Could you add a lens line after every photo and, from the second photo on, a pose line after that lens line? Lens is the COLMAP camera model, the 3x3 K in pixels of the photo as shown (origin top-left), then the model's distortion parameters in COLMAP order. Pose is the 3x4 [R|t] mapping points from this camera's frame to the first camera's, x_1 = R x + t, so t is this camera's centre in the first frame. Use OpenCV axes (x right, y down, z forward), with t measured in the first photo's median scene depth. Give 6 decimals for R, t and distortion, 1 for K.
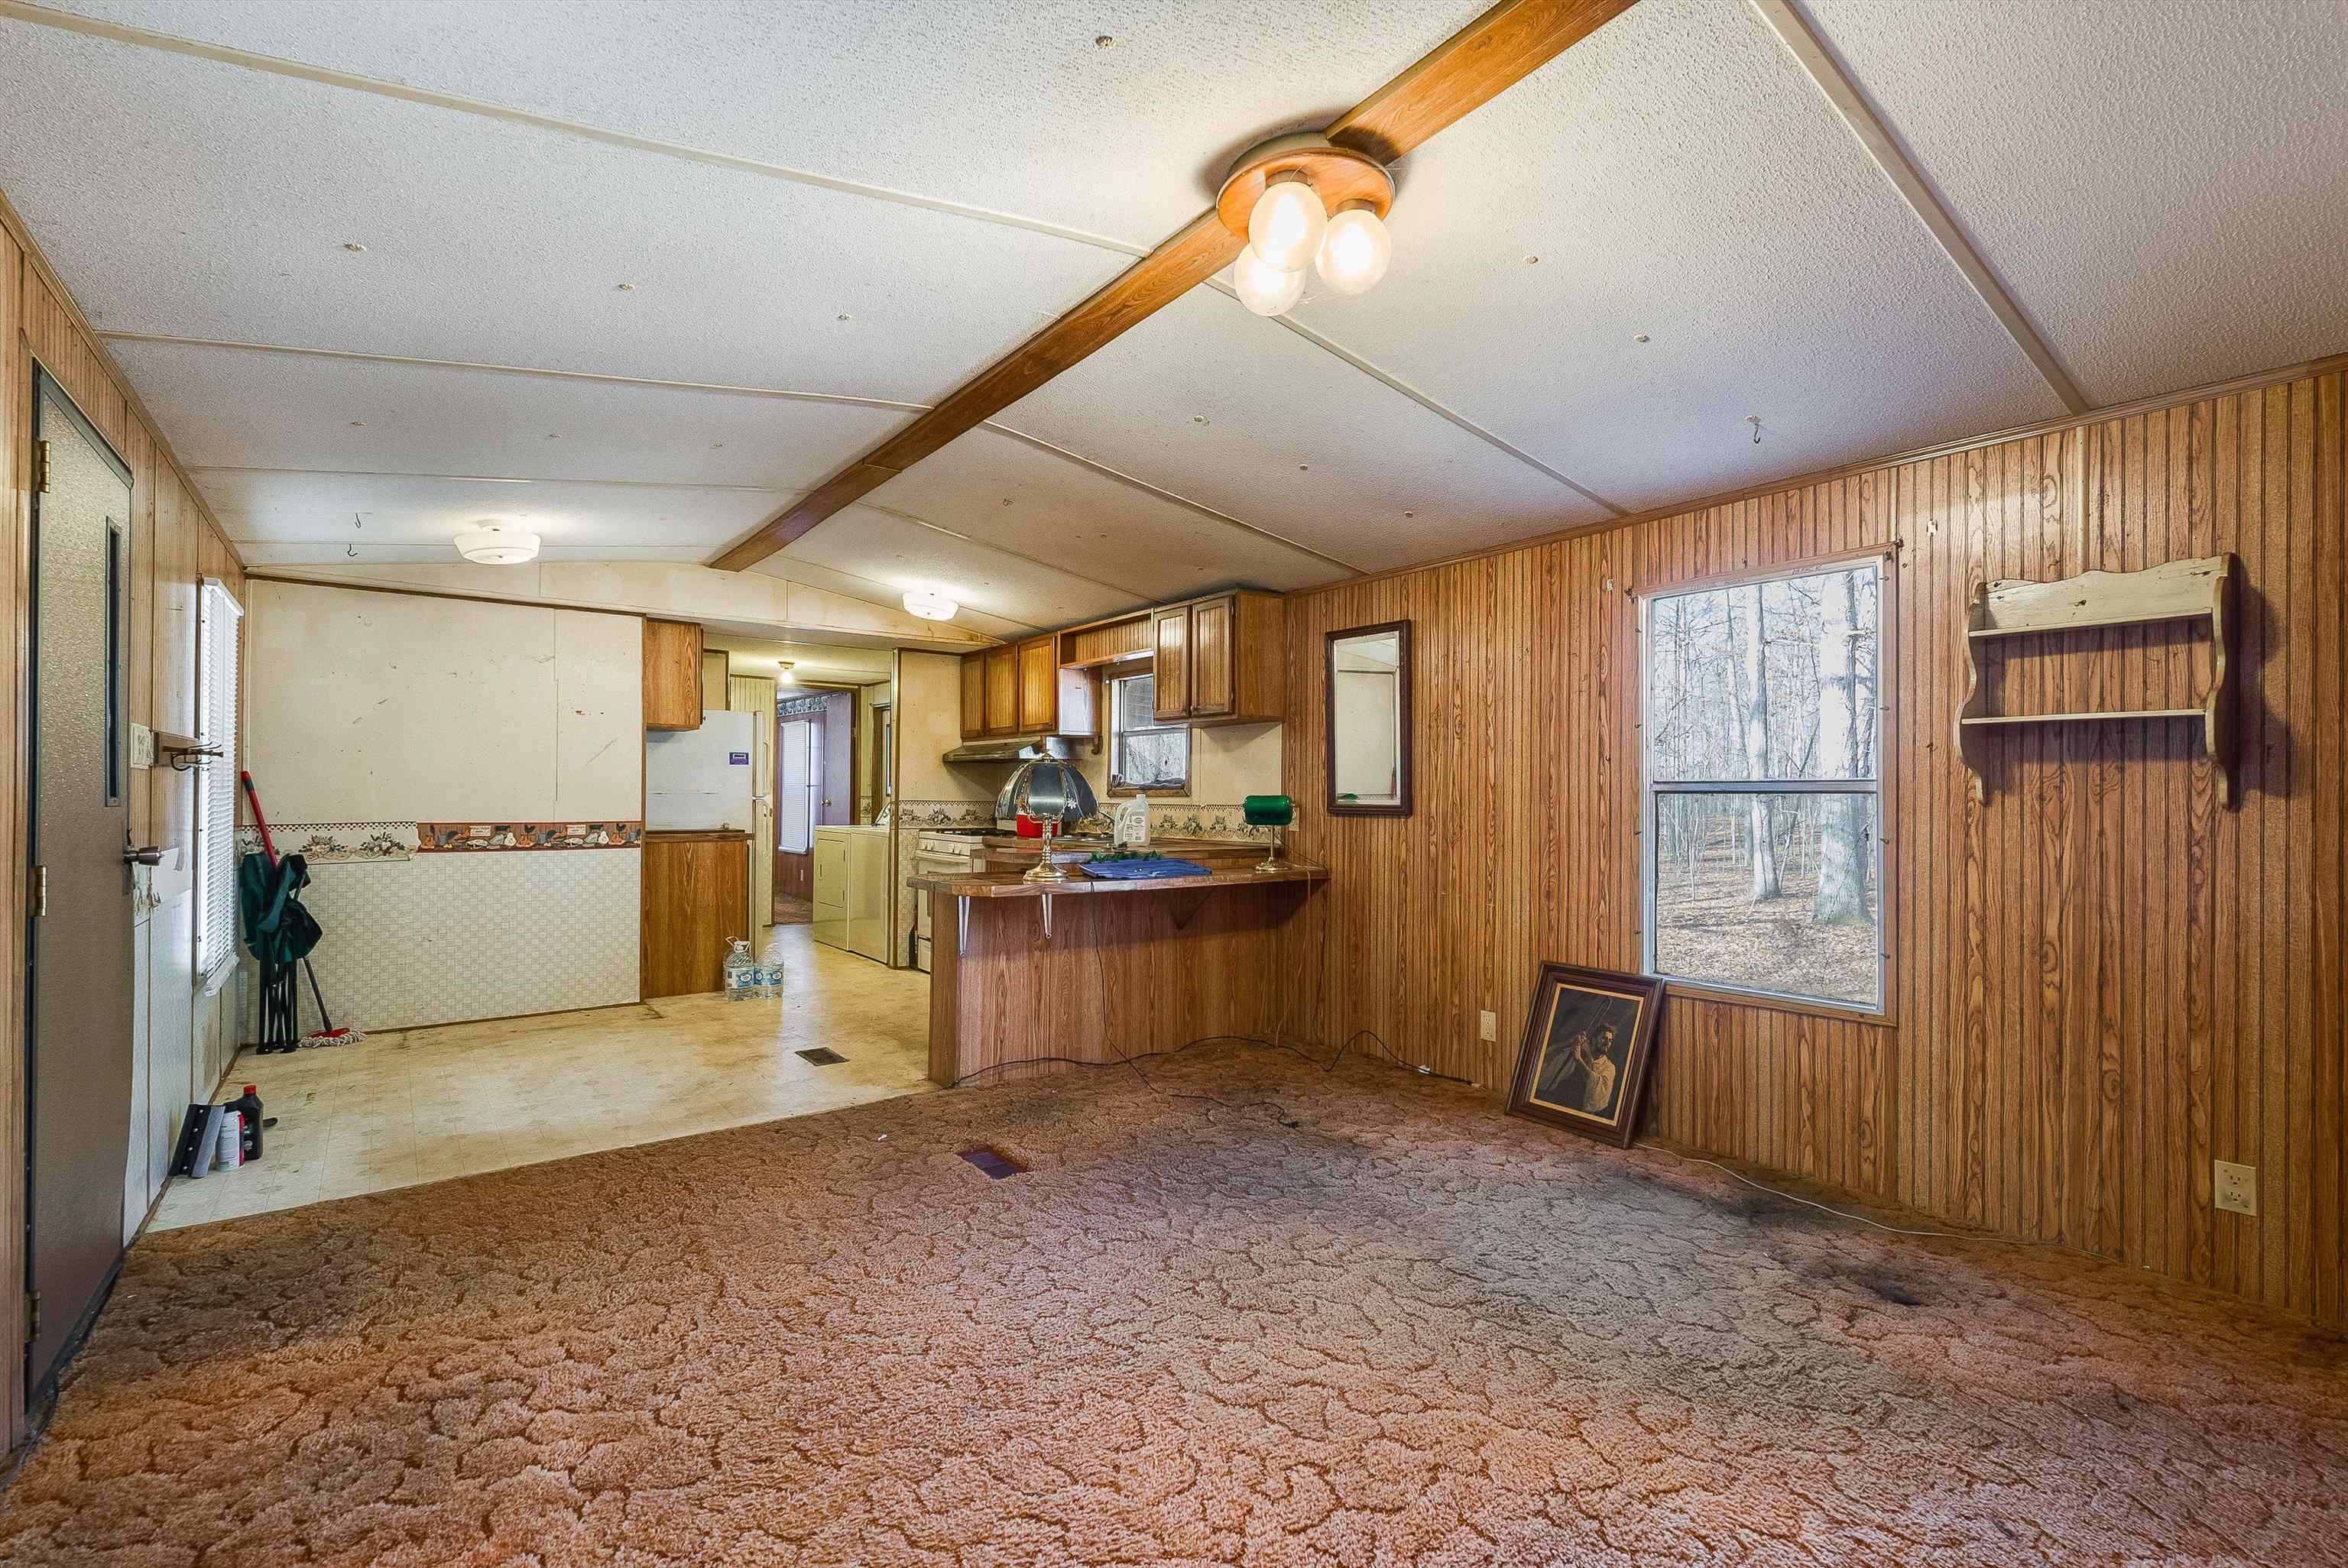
lens RADIAL K [[1050.0, 0, 1184.2], [0, 1050.0, 787.7], [0, 0, 1]] dist [-0.002364, -0.001124]
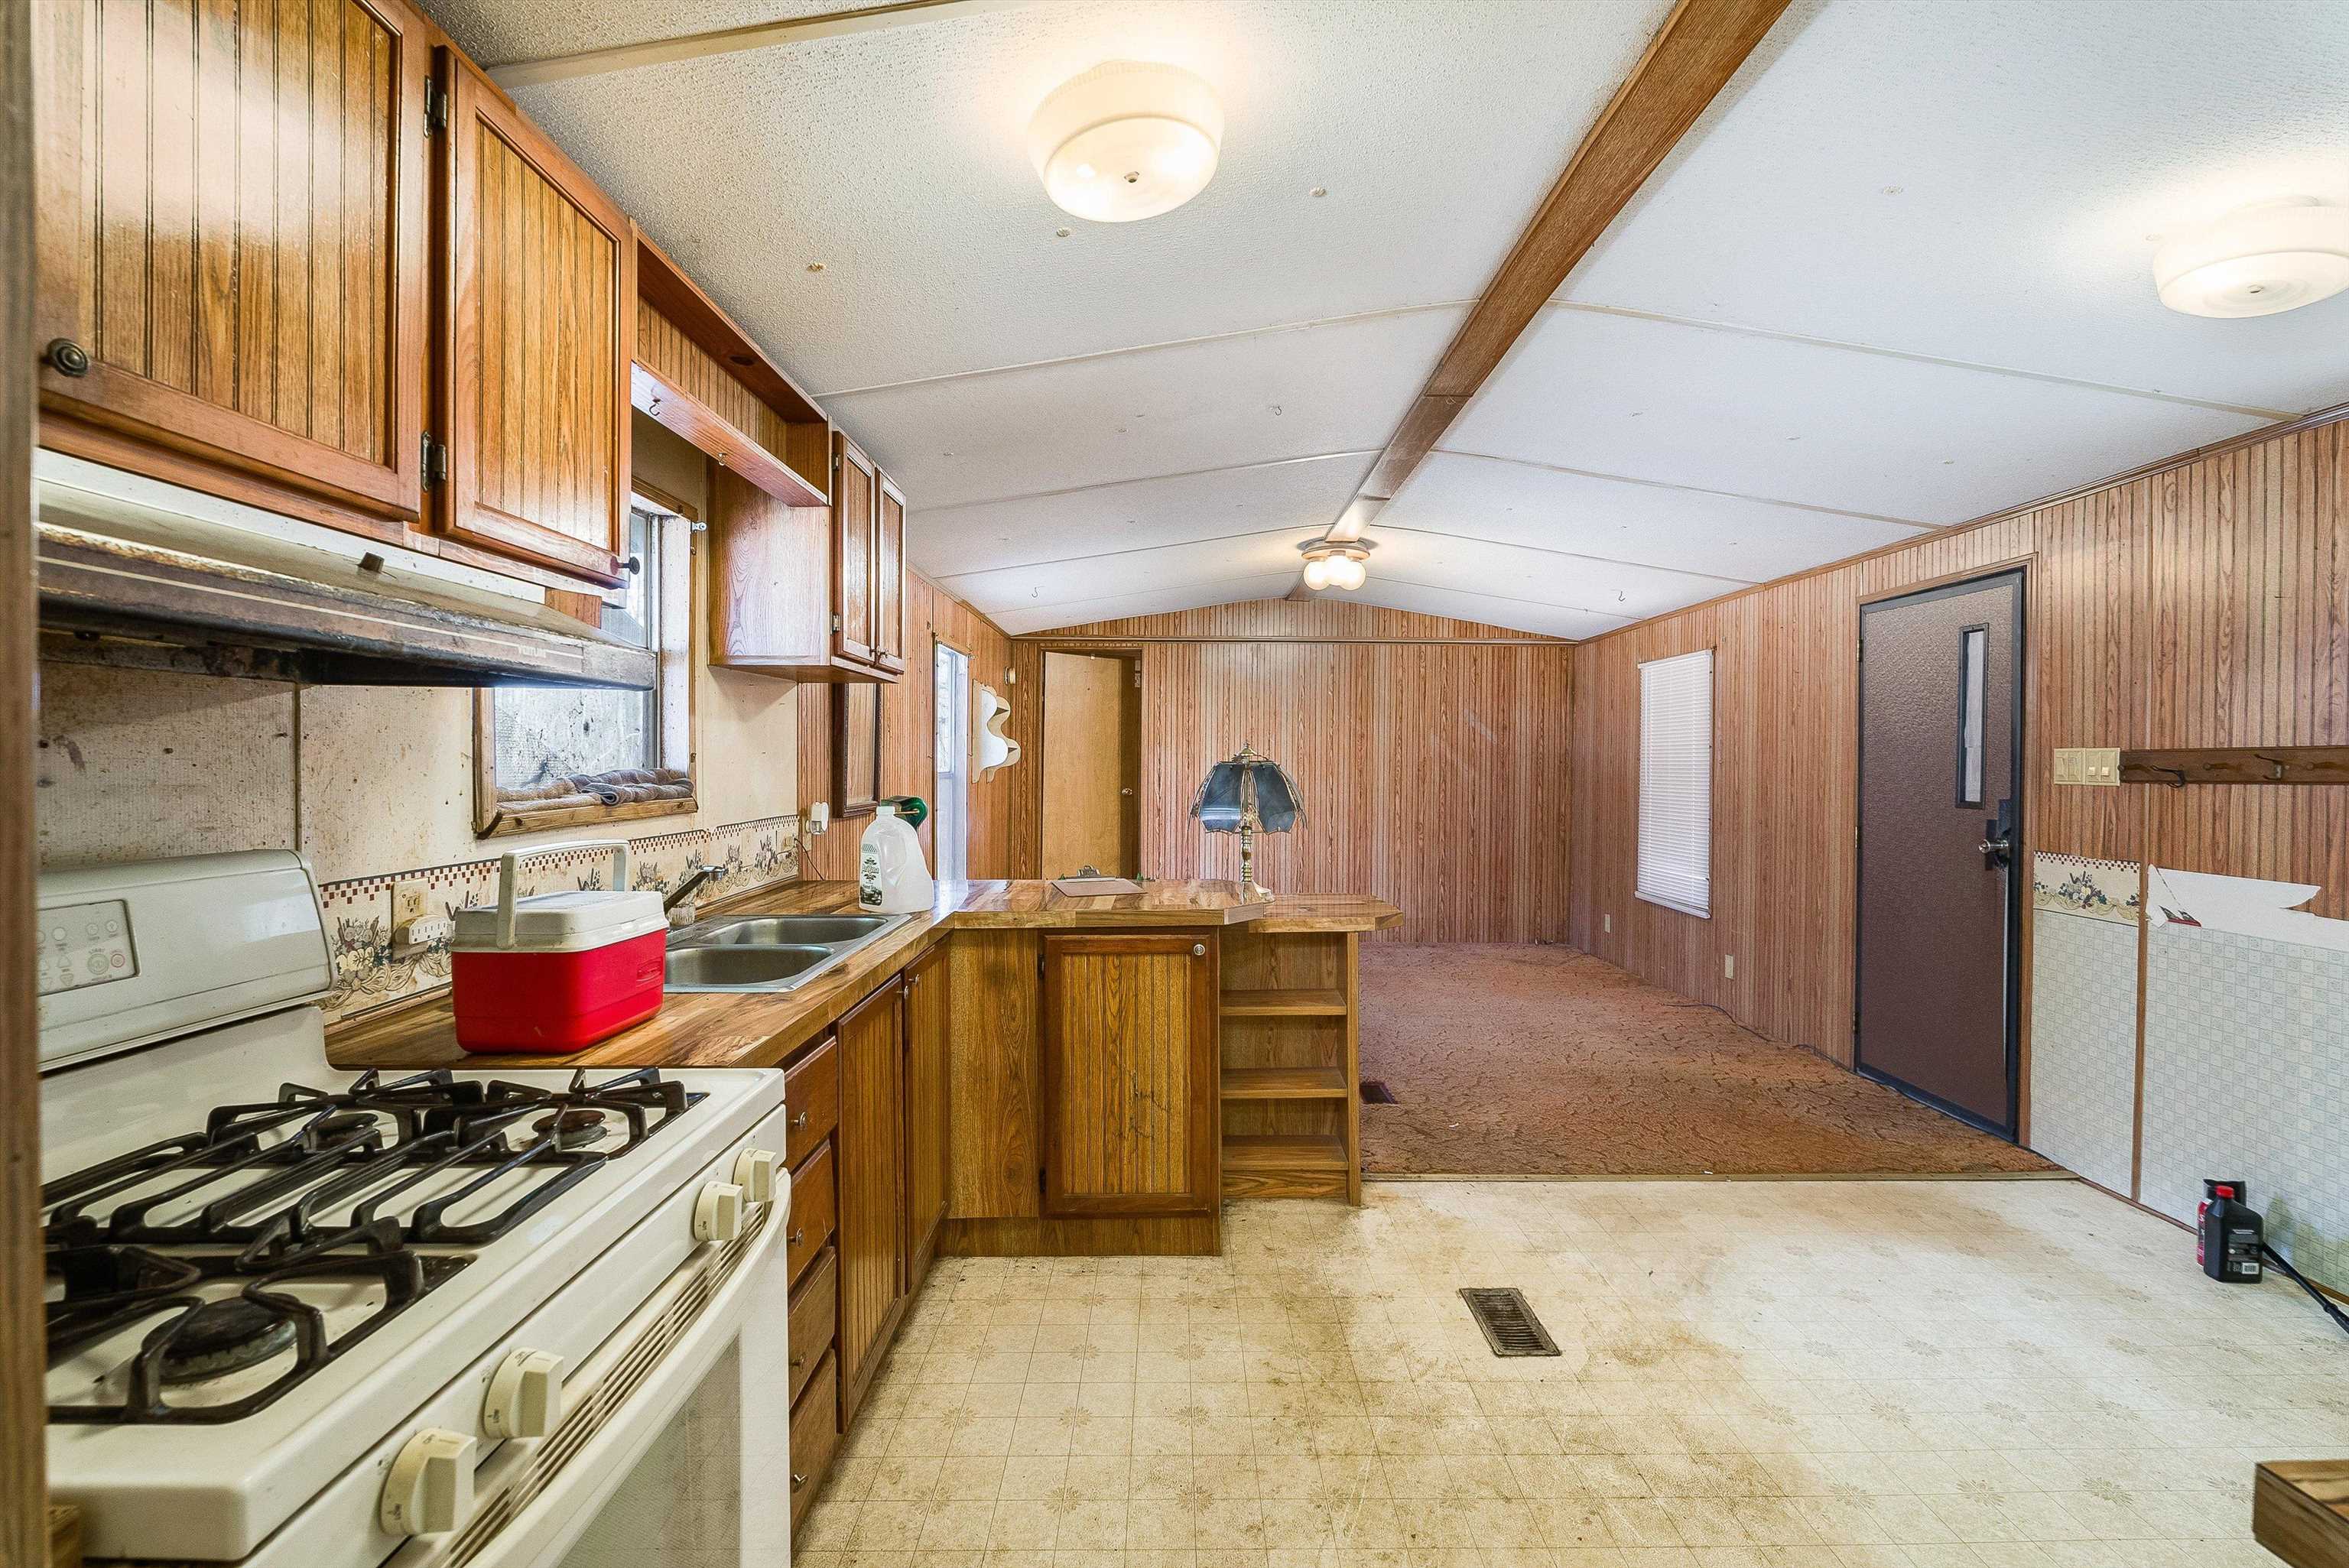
lens RADIAL K [[1051.0, 0, 1177.9], [0, 1051.0, 781.3], [0, 0, 1]] dist [-0.012847, 0.000038]
pose [[-0.799110, -0.018408, 0.600903, -0.548198], [-0.010880, 0.999810, 0.016159, -0.018584], [-0.601086, 0.006375, -0.799159, 1.586224]]
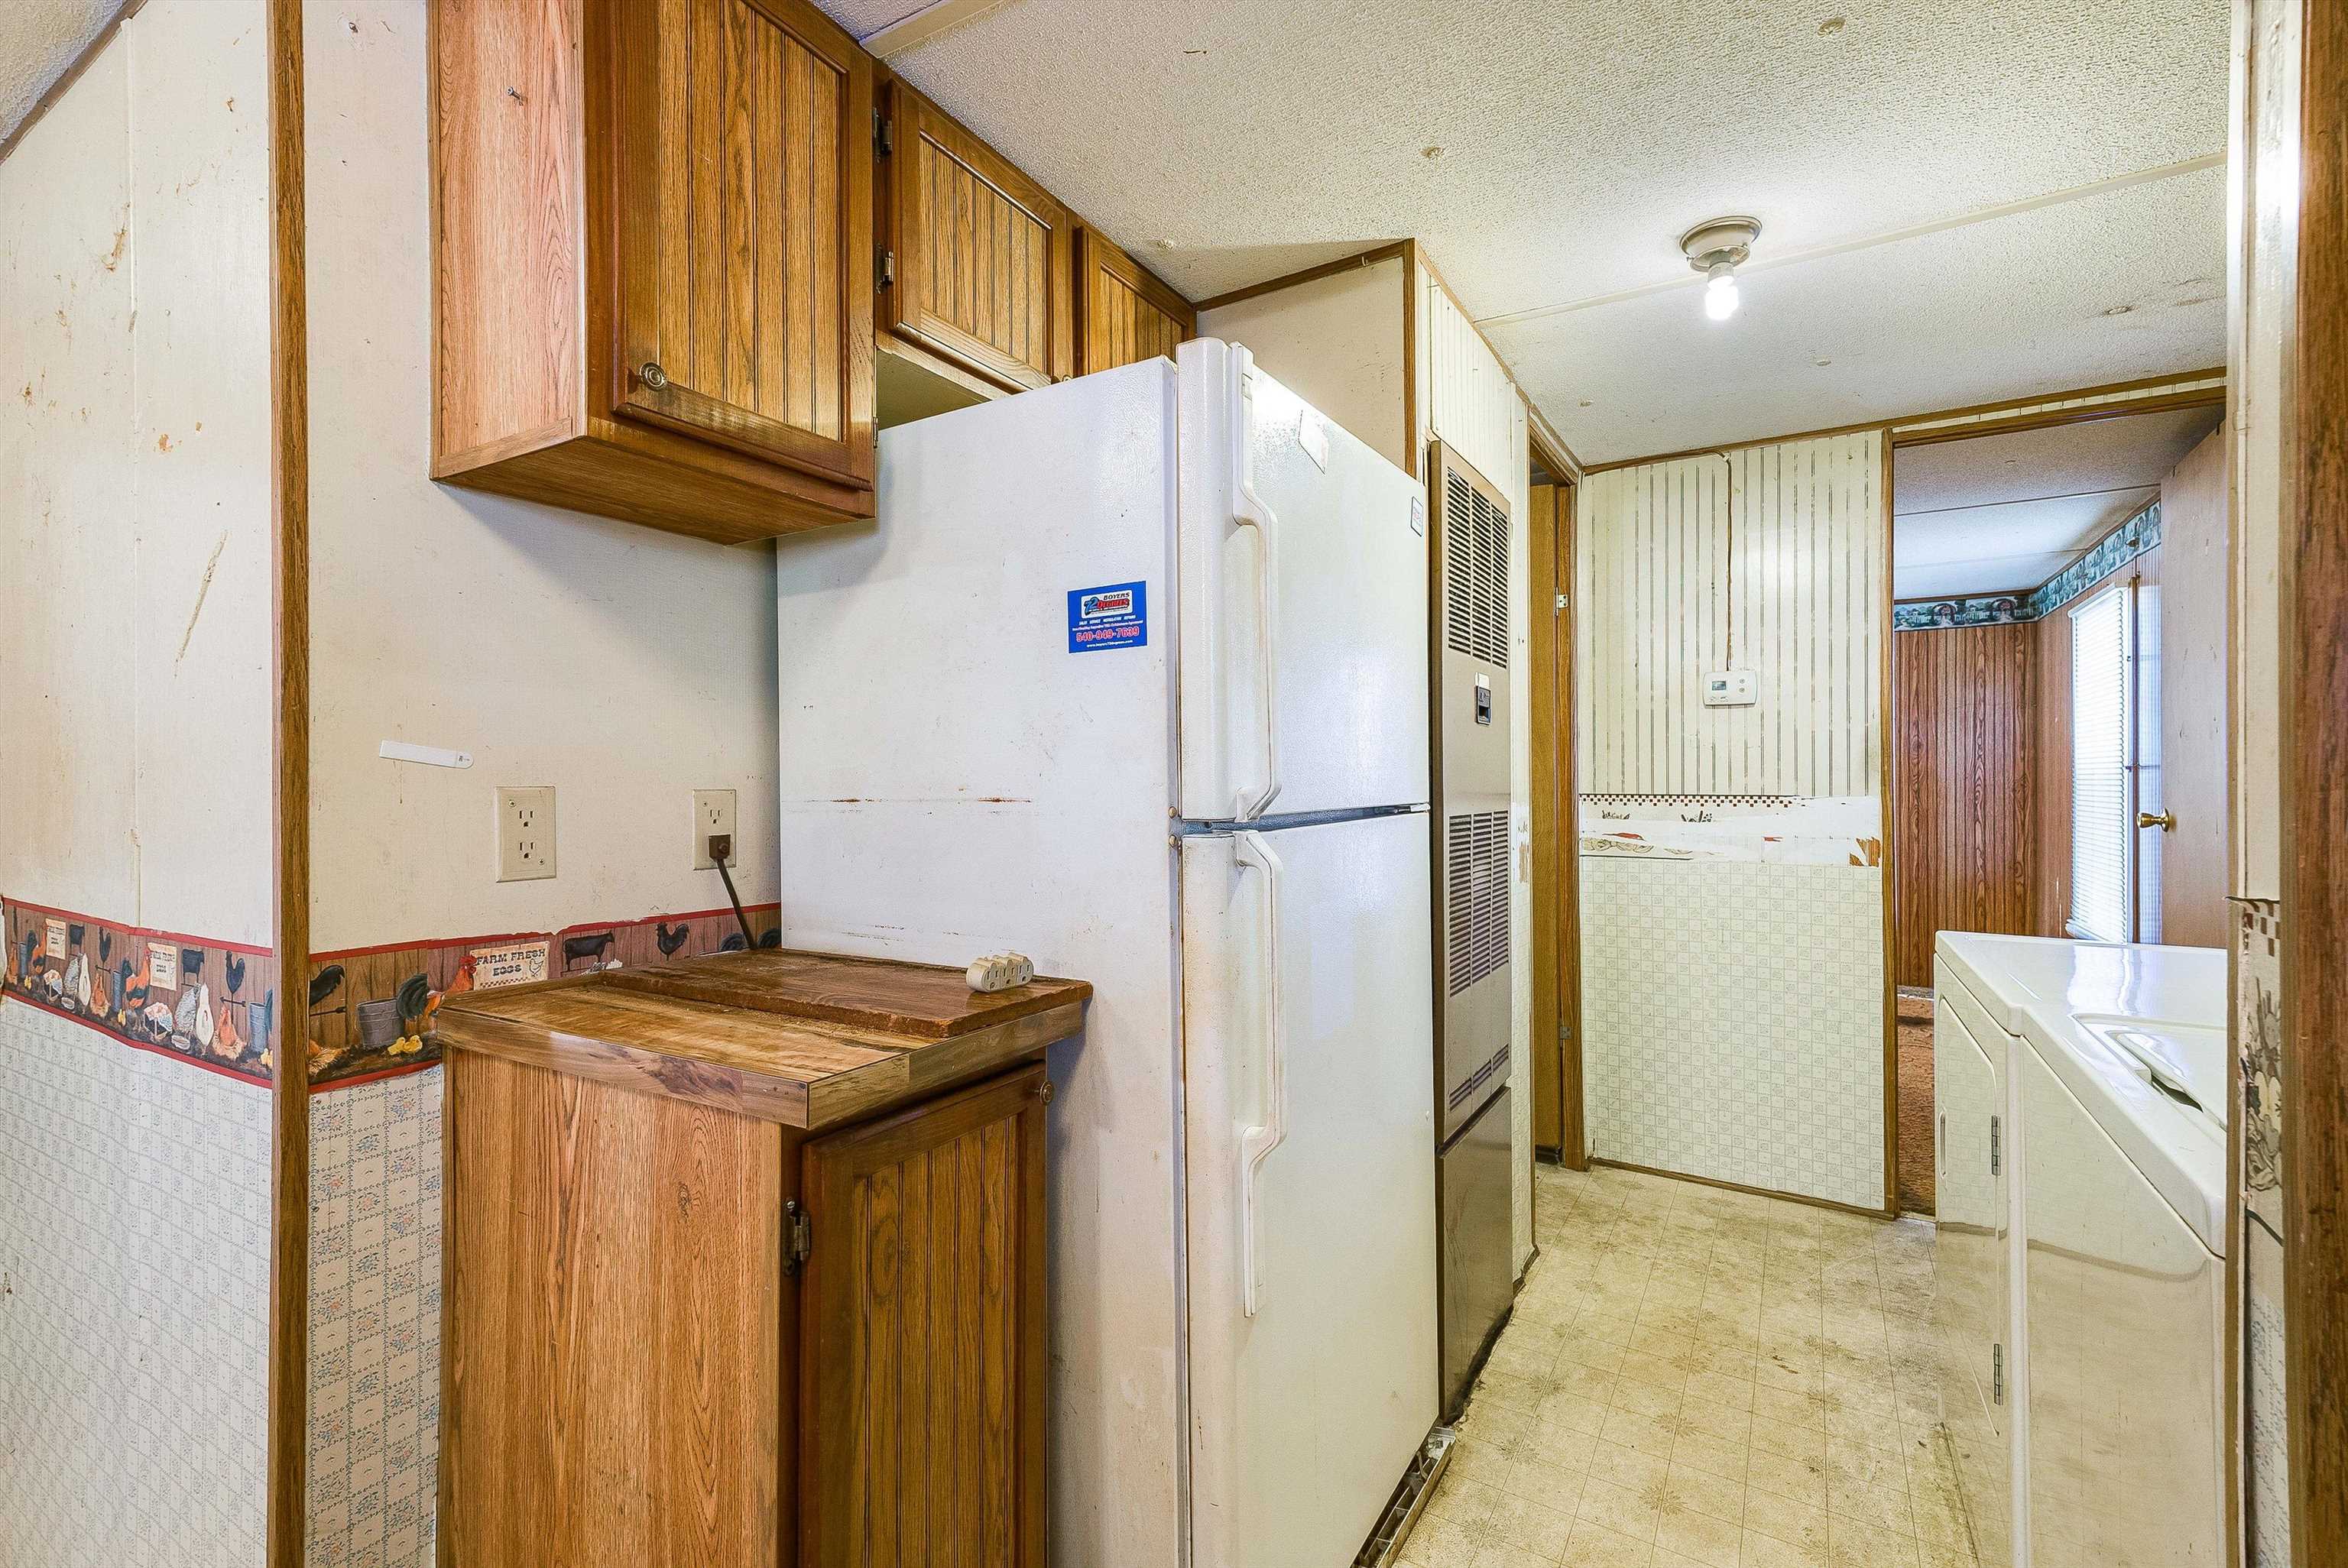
lens RADIAL K [[1050.0, 0, 1184.2], [0, 1050.0, 787.7], [0, 0, 1]] dist [-0.002364, -0.001124]
pose [[0.361633, -0.010674, -0.932259, -0.364434], [0.007758, 0.999934, -0.008440, 0.006616], [0.932288, -0.004181, 0.361692, 1.409718]]
